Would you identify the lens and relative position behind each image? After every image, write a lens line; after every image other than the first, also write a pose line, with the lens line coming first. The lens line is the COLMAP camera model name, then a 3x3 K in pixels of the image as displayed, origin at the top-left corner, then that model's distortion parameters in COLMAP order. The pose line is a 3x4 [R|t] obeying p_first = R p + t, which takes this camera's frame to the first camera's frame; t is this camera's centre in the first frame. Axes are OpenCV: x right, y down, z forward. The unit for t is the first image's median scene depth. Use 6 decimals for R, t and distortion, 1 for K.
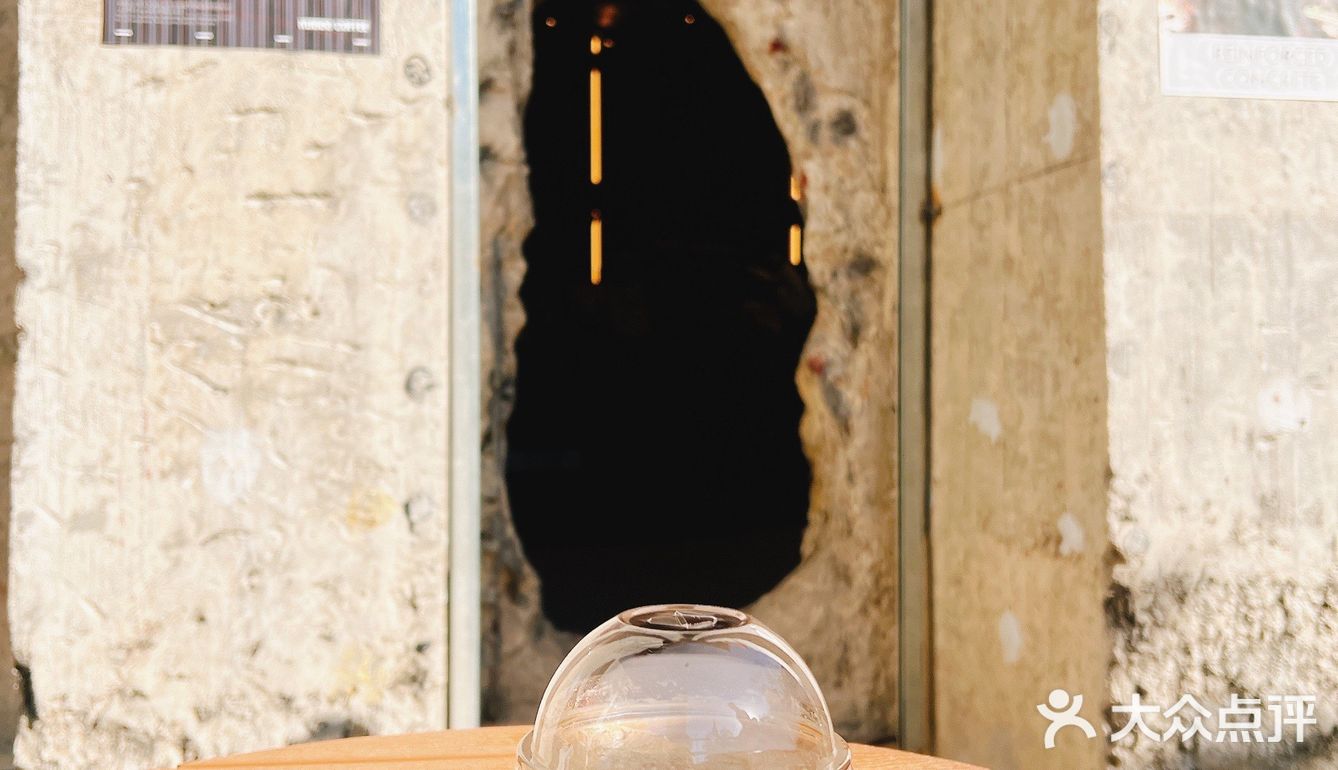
lens RADIAL K [[1345.0, 0, 669.0], [0, 1345.0, 385.0], [0, 0, 1]] dist [0.016058, 0.001954]
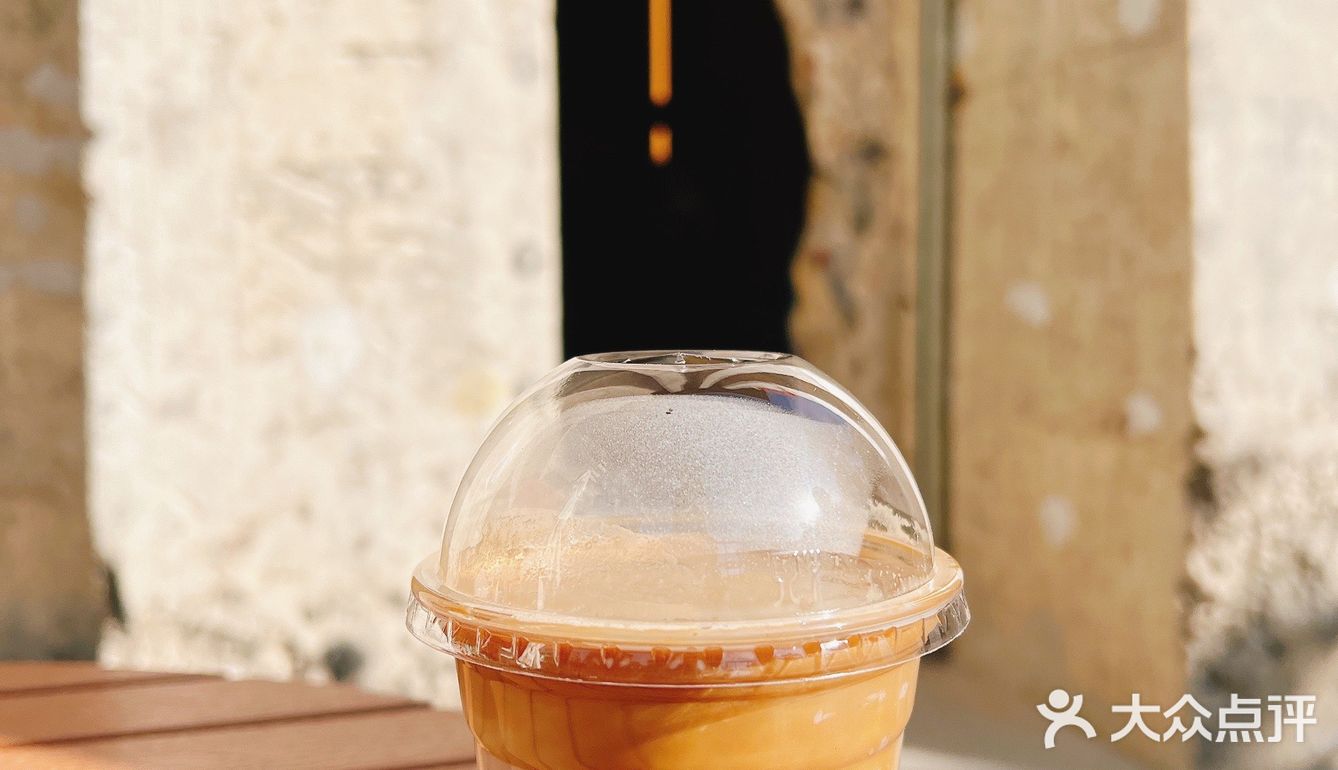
lens RADIAL K [[1345.0, 0, 669.0], [0, 1345.0, 385.0], [0, 0, 1]] dist [0.016058, 0.001954]
pose [[0.991680, -0.011661, 0.128195, -0.191782], [0.003661, 0.998040, 0.062465, 0.025897], [-0.128672, -0.061476, 0.989780, 0.053852]]
